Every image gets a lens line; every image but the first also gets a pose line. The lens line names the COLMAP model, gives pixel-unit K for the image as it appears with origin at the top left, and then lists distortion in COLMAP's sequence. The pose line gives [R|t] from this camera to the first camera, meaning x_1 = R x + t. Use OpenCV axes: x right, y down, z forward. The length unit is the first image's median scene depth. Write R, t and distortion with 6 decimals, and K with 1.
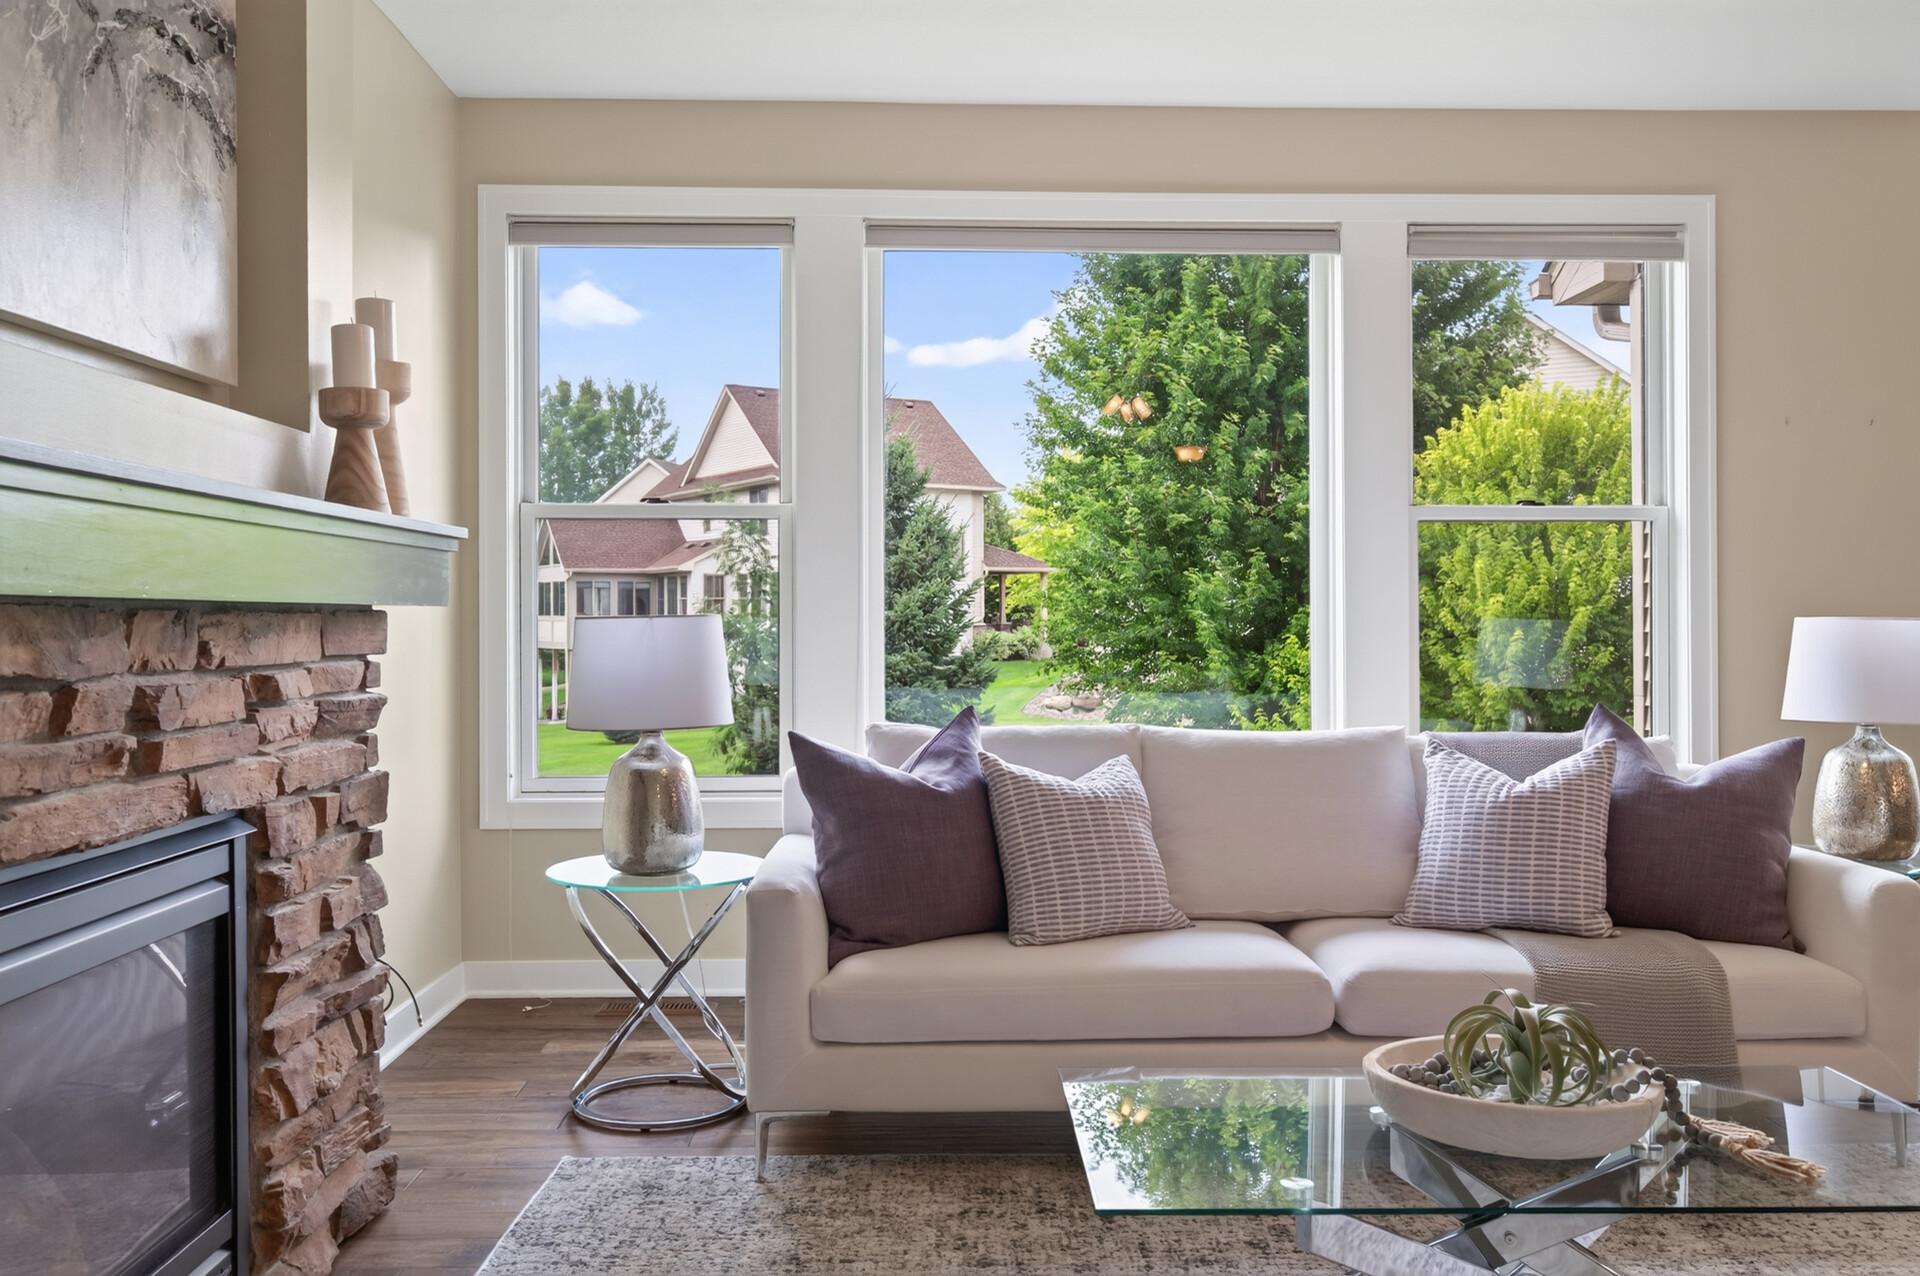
lens RADIAL K [[1594.1, 0, 957.6], [0, 1594.1, 634.3], [0, 0, 1]] dist [0.010422, -0.007267]
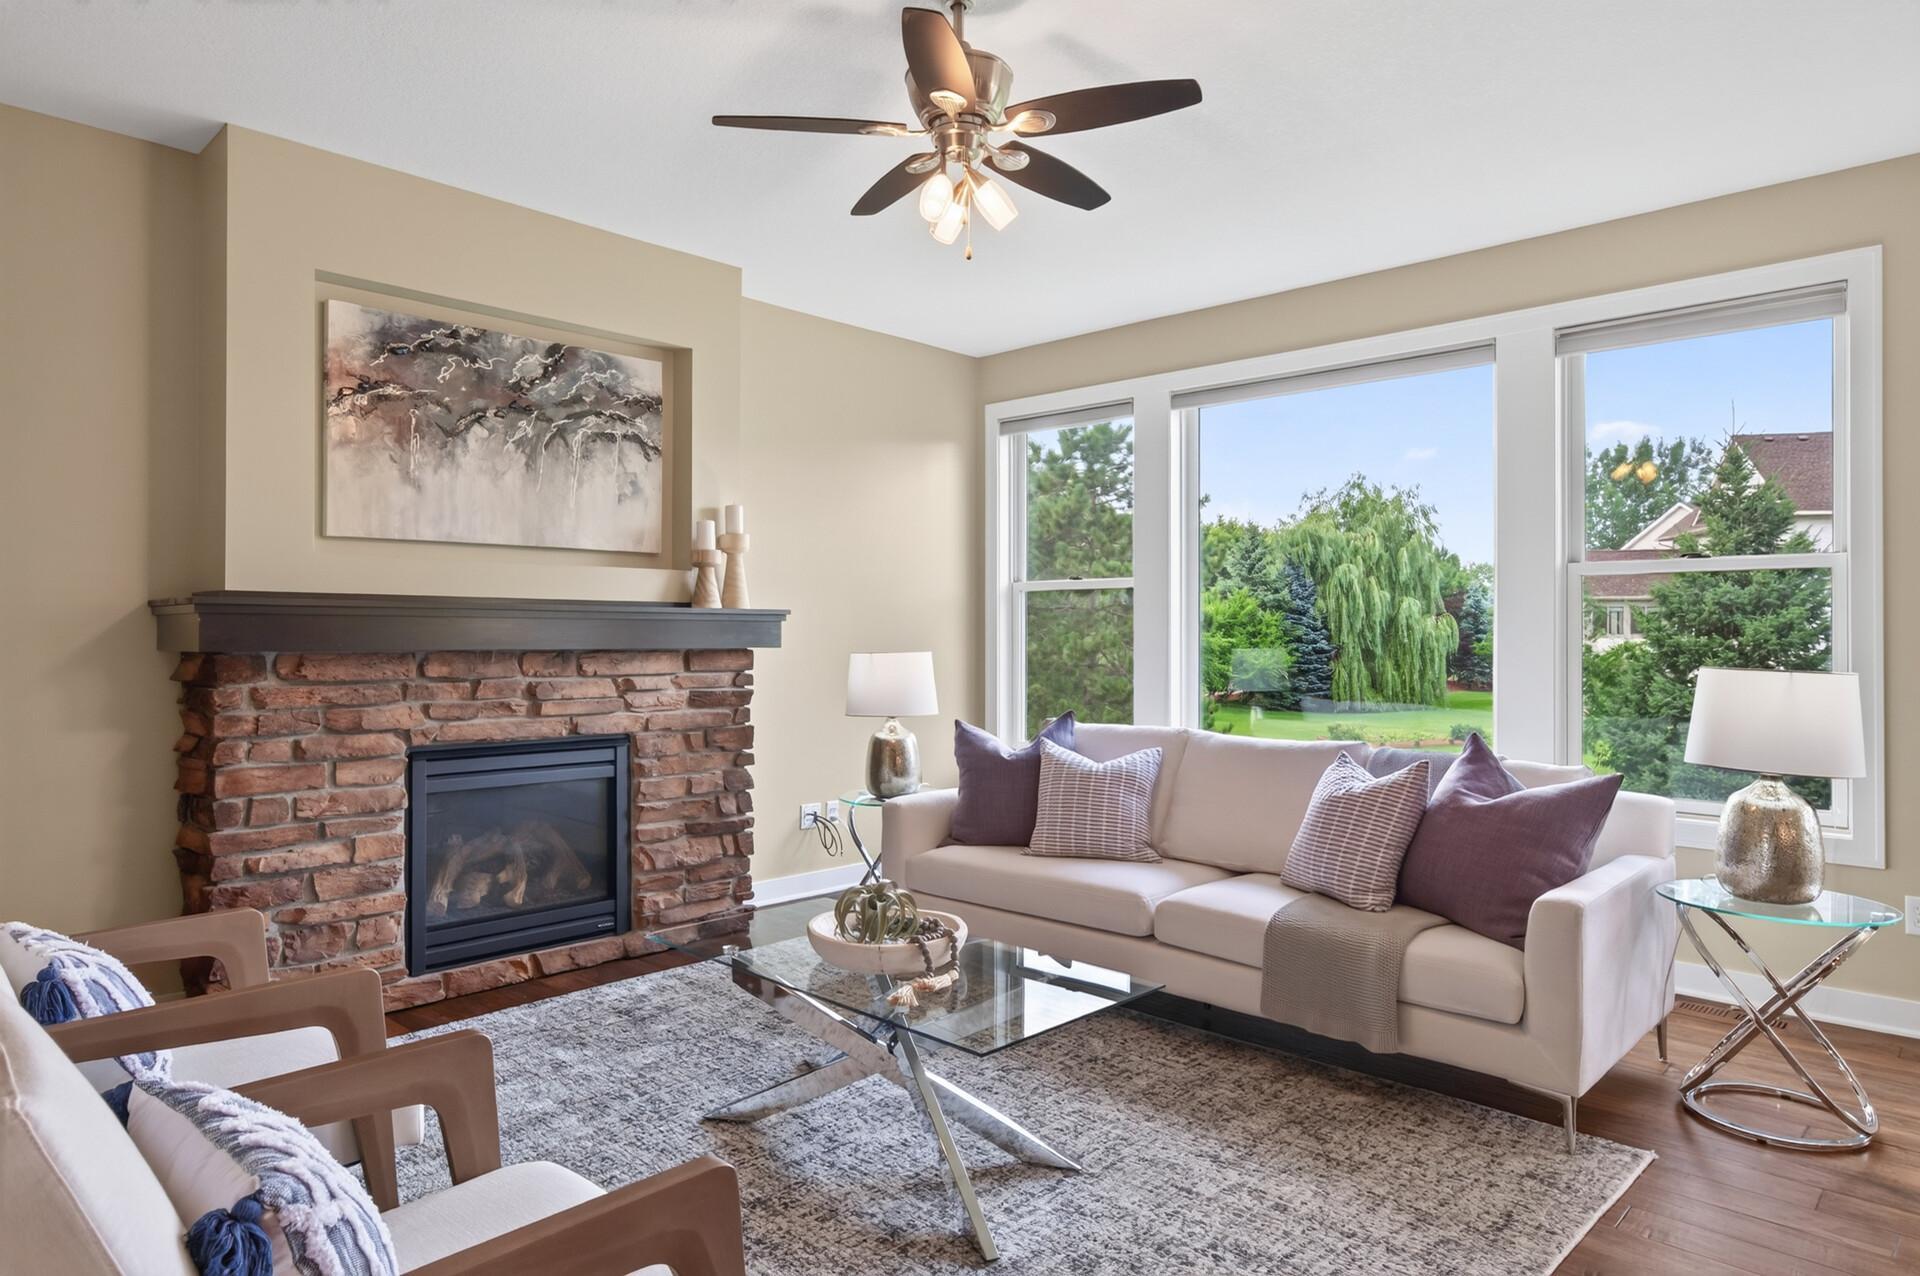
lens RADIAL K [[1169.5, 0, 962.5], [0, 1169.5, 632.4], [0, 0, 1]] dist [0.002832, -0.000185]
pose [[0.704798, 0.001217, -0.709407, 0.829413], [-0.010087, 0.999915, -0.008306, -0.024170], [0.709337, 0.013010, 0.704750, 0.093389]]
